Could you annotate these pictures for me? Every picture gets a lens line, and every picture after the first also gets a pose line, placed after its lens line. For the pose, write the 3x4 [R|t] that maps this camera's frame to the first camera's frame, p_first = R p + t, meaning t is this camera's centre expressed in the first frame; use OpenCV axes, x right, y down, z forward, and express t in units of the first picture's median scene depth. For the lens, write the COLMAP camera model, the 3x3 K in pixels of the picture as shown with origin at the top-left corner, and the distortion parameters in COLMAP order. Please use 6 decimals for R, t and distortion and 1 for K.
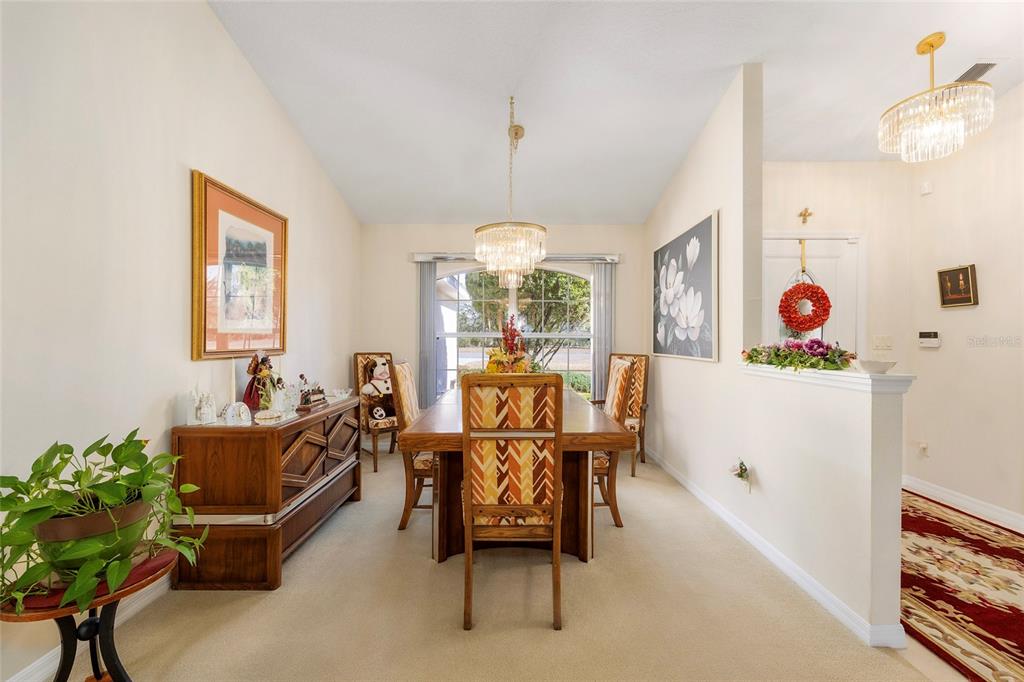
lens RADIAL K [[411.7, 0, 512.0], [0, 411.7, 341.0], [0, 0, 1]] dist [0.000678, 0.000336]
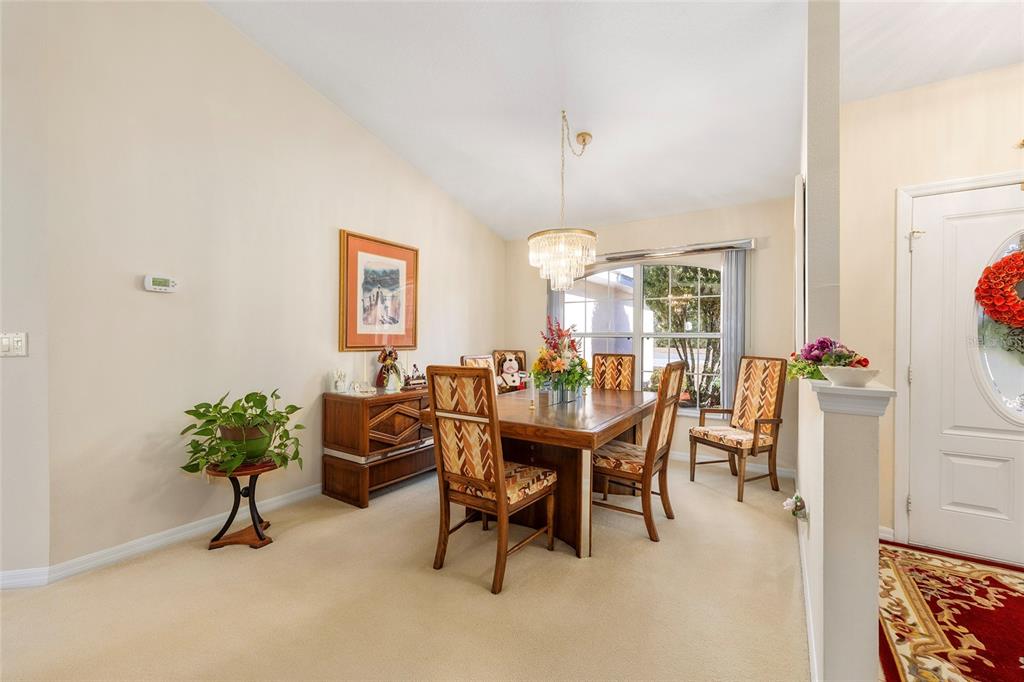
lens RADIAL K [[411.1, 0, 515.8], [0, 411.1, 339.2], [0, 0, 1]] dist [-0.000882, 0.000236]
pose [[0.837259, 0.002133, -0.546803, 0.618687], [-0.005292, 0.999977, -0.004202, 0.003308], [0.546782, 0.006412, 0.837251, 0.062659]]
